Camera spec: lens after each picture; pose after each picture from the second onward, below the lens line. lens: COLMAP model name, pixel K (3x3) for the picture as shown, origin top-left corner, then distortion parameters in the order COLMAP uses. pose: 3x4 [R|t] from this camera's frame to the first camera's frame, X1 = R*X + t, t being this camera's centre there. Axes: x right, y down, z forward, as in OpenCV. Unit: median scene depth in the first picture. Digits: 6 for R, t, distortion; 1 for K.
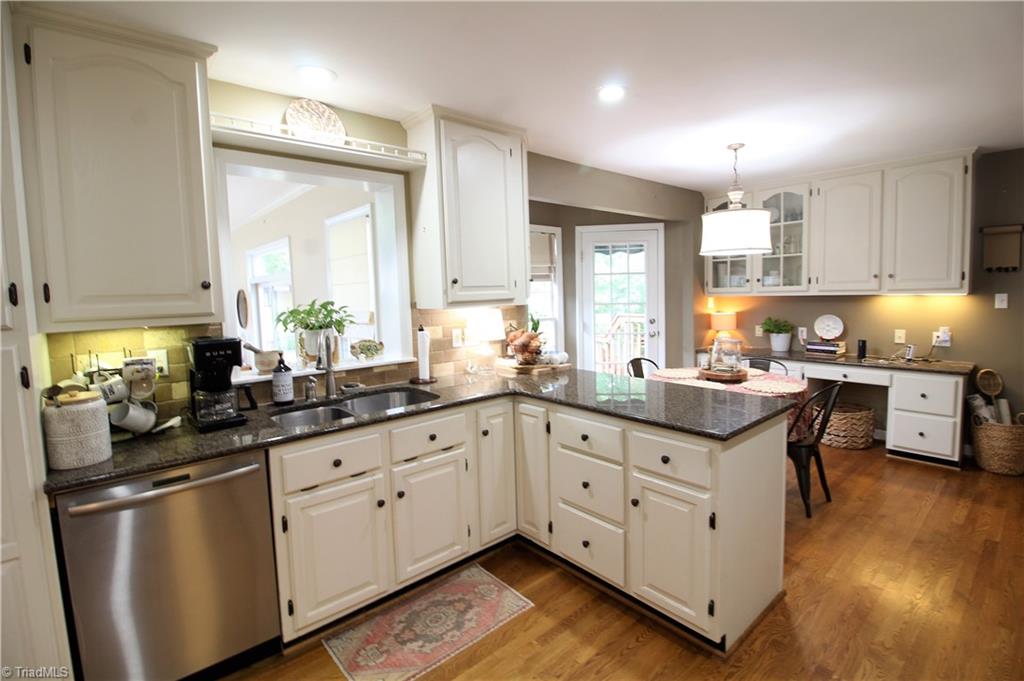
lens RADIAL K [[477.2, 0, 519.8], [0, 477.2, 330.1], [0, 0, 1]] dist [-0.009493, -0.003088]
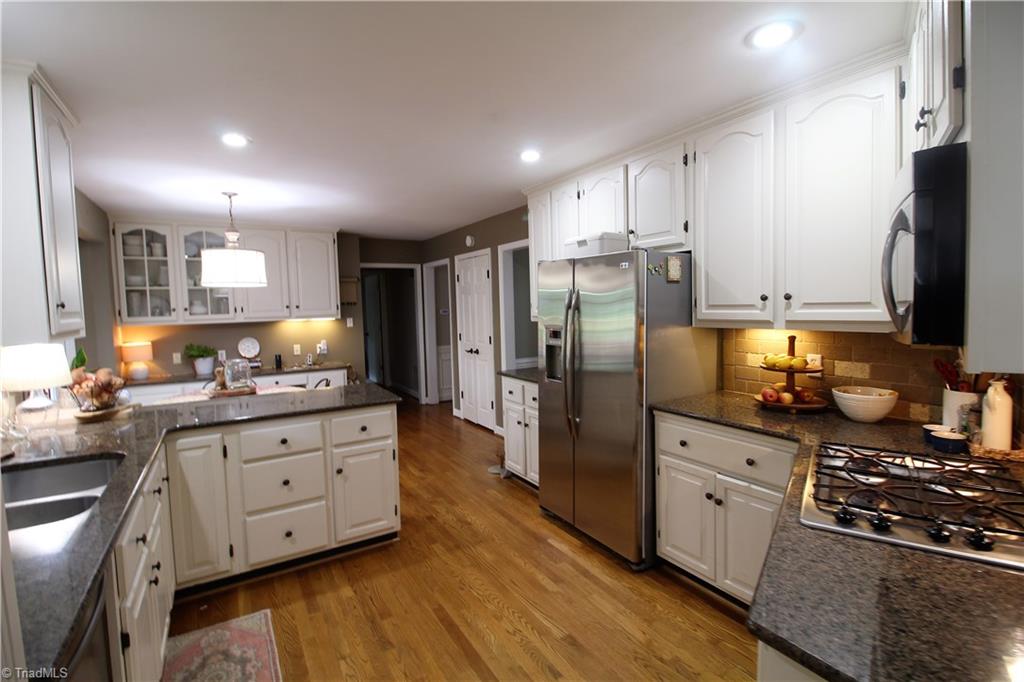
lens RADIAL K [[477.2, 0, 519.2], [0, 477.2, 337.1], [0, 0, 1]] dist [-0.009493, -0.003088]
pose [[0.165568, -0.048339, 0.985013, -0.589864], [0.098339, 0.994629, 0.032282, -0.006096], [-0.981283, 0.091520, 0.169433, 0.140018]]
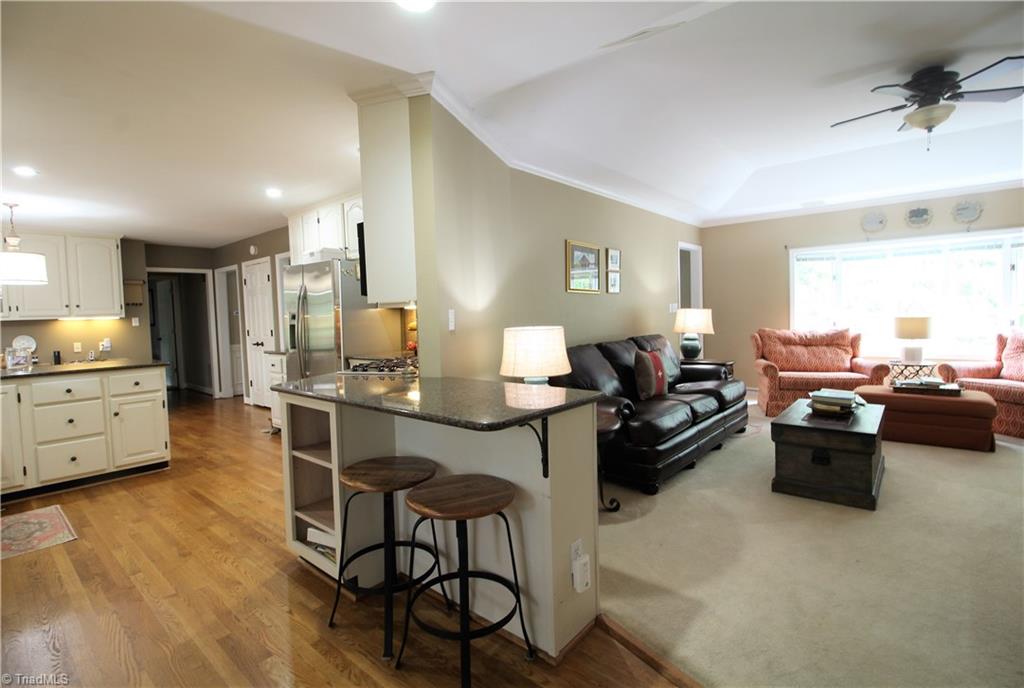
lens RADIAL K [[488.6, 0, 520.6], [0, 488.6, 335.5], [0, 0, 1]] dist [-0.019734, -0.004296]
pose [[-0.147160, -0.017843, 0.988952, -1.106120], [0.113287, 0.992954, 0.034773, 0.101655], [-0.982604, 0.117152, -0.144102, -0.193689]]
